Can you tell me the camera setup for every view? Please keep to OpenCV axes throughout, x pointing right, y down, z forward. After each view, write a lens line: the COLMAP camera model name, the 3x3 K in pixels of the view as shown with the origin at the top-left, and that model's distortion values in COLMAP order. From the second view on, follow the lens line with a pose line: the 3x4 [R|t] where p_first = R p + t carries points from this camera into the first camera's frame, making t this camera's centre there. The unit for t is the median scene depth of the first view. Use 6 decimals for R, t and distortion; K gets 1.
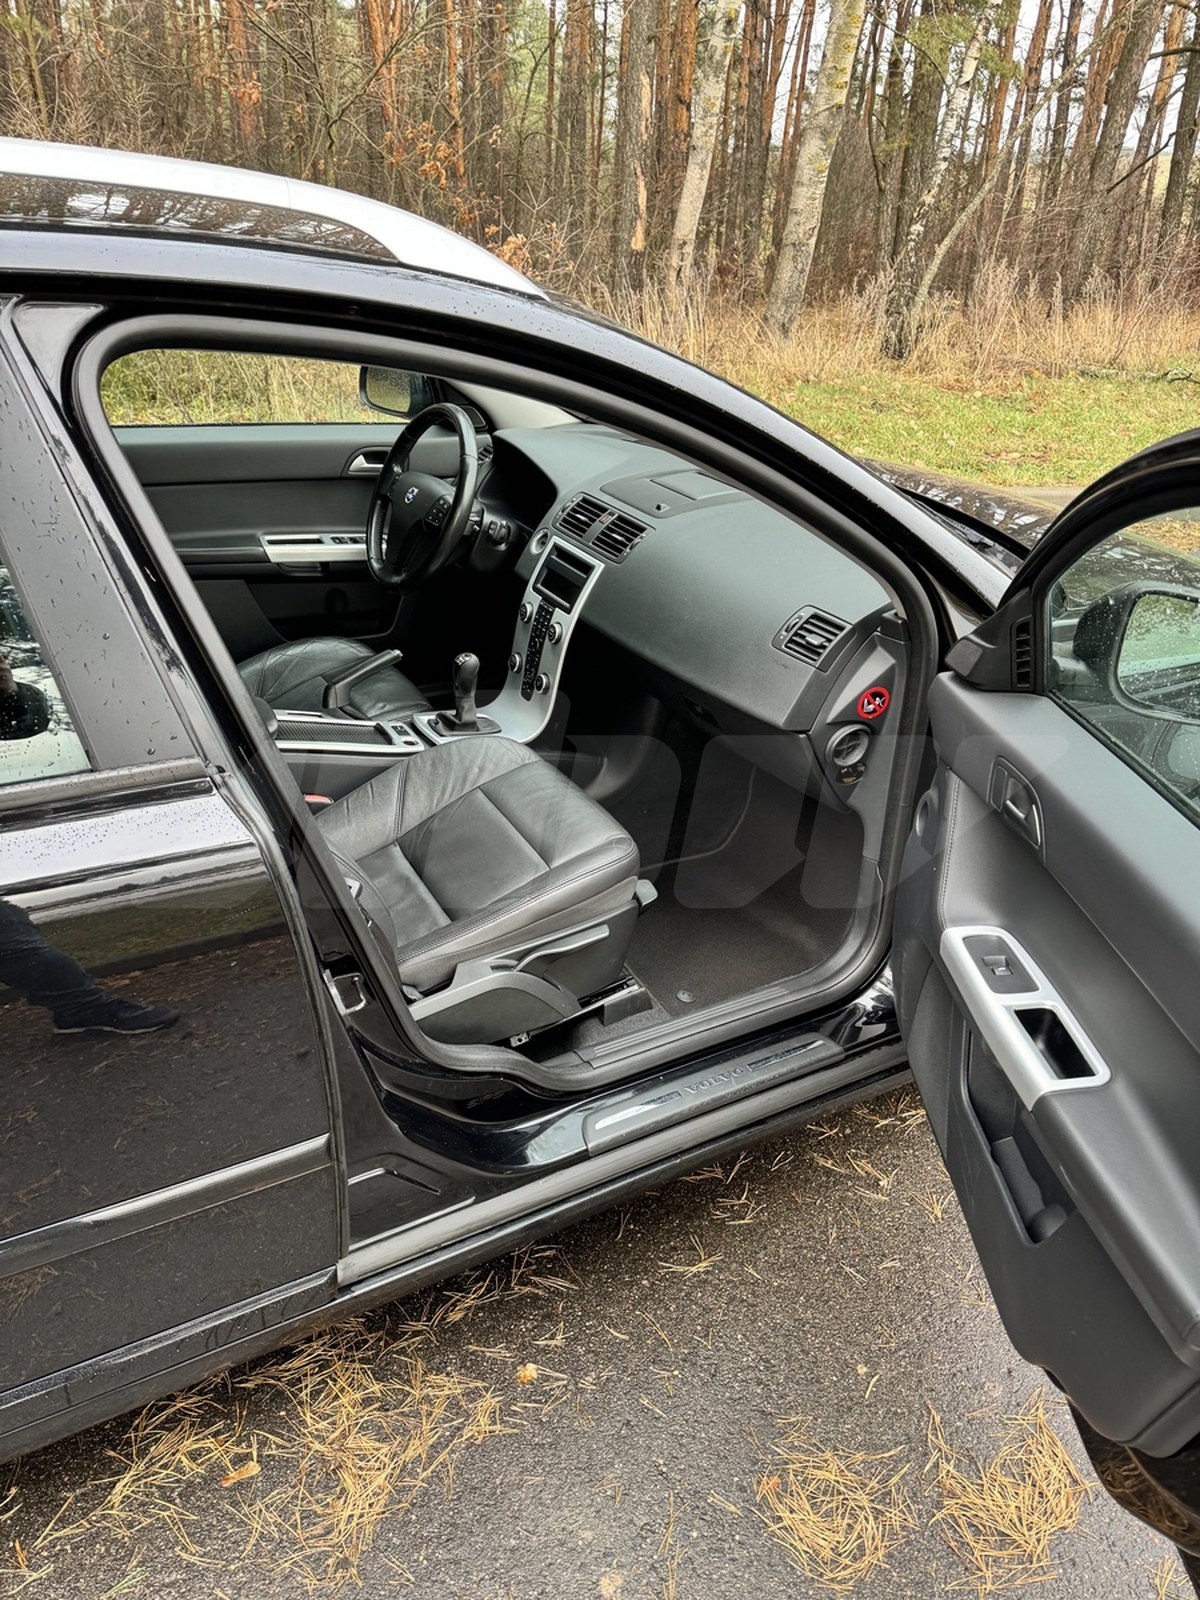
lens RADIAL K [[1116.6, 0, 562.9], [0, 1116.6, 819.2], [0, 0, 1]] dist [0.007090, -0.001693]
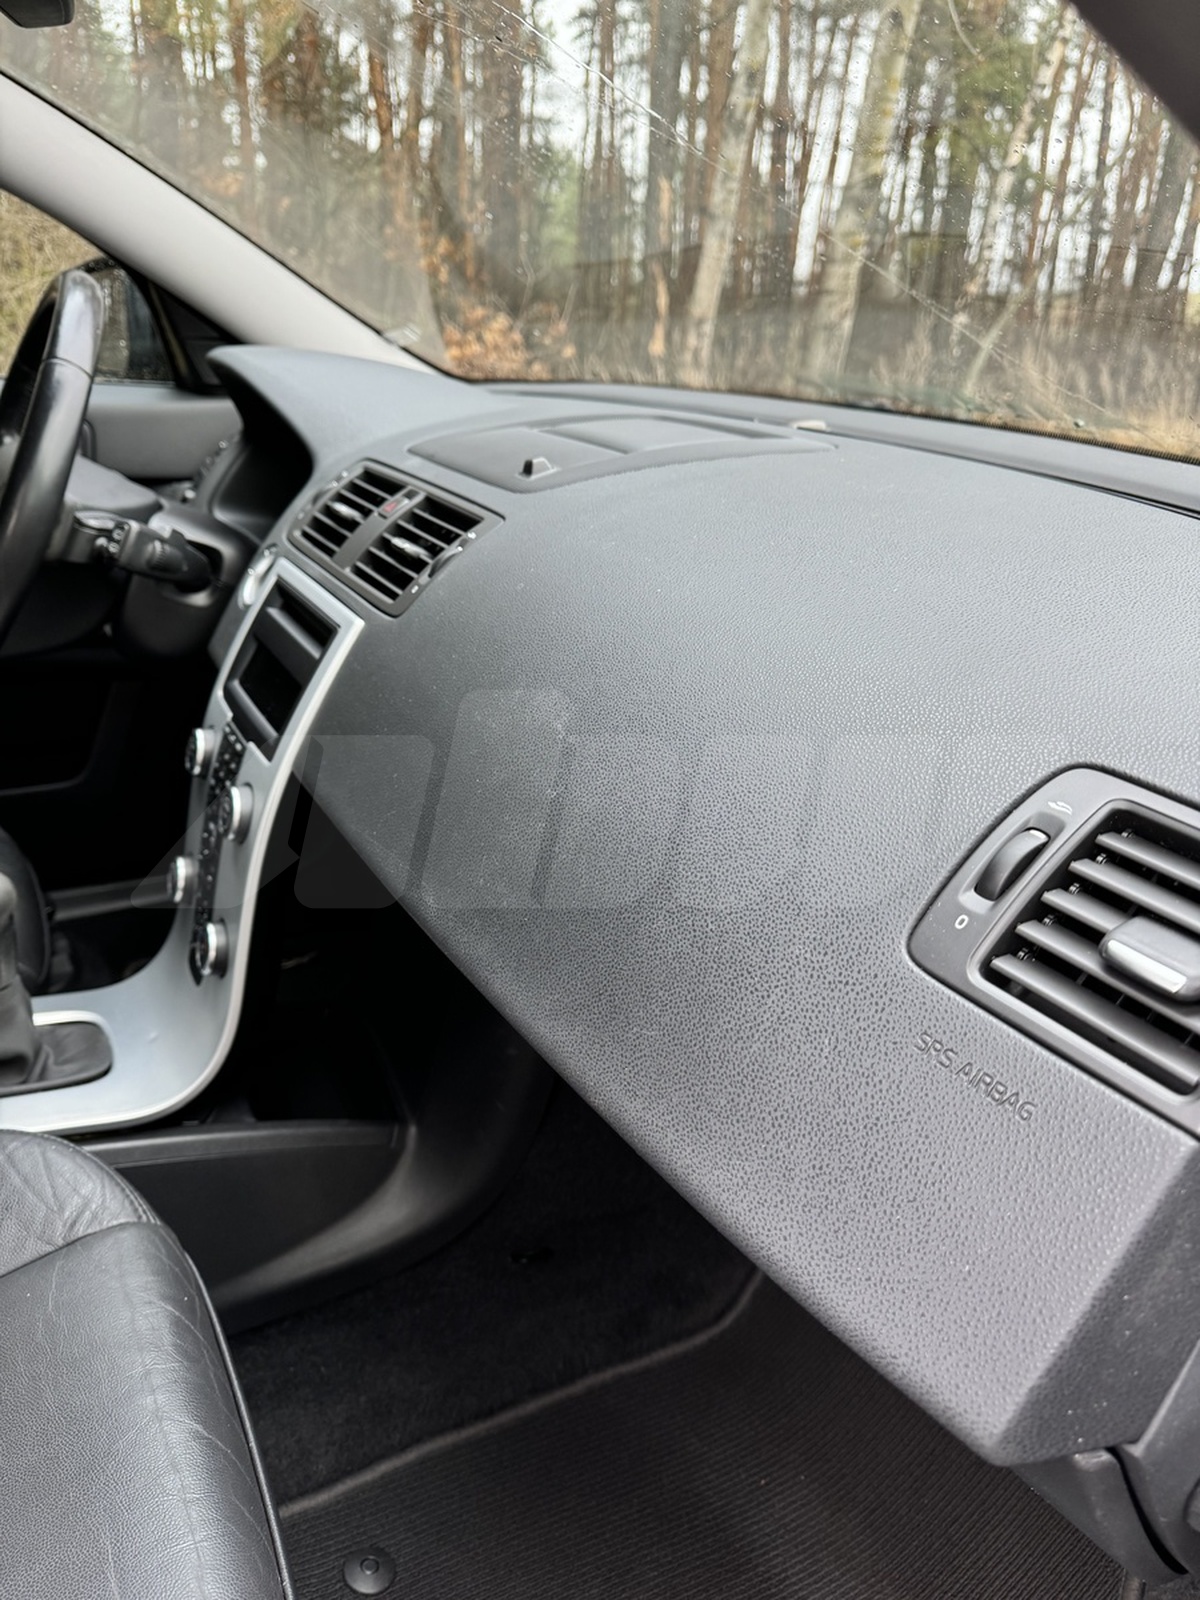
lens RADIAL K [[1139.5, 0, 598.7], [0, 1139.5, 809.8], [0, 0, 1]] dist [0.144414, -0.248698]
pose [[0.999815, 0.015314, 0.011672, 0.103726], [-0.013824, 0.992862, -0.118465, -0.127515], [-0.013403, 0.118282, 0.992890, 0.642294]]
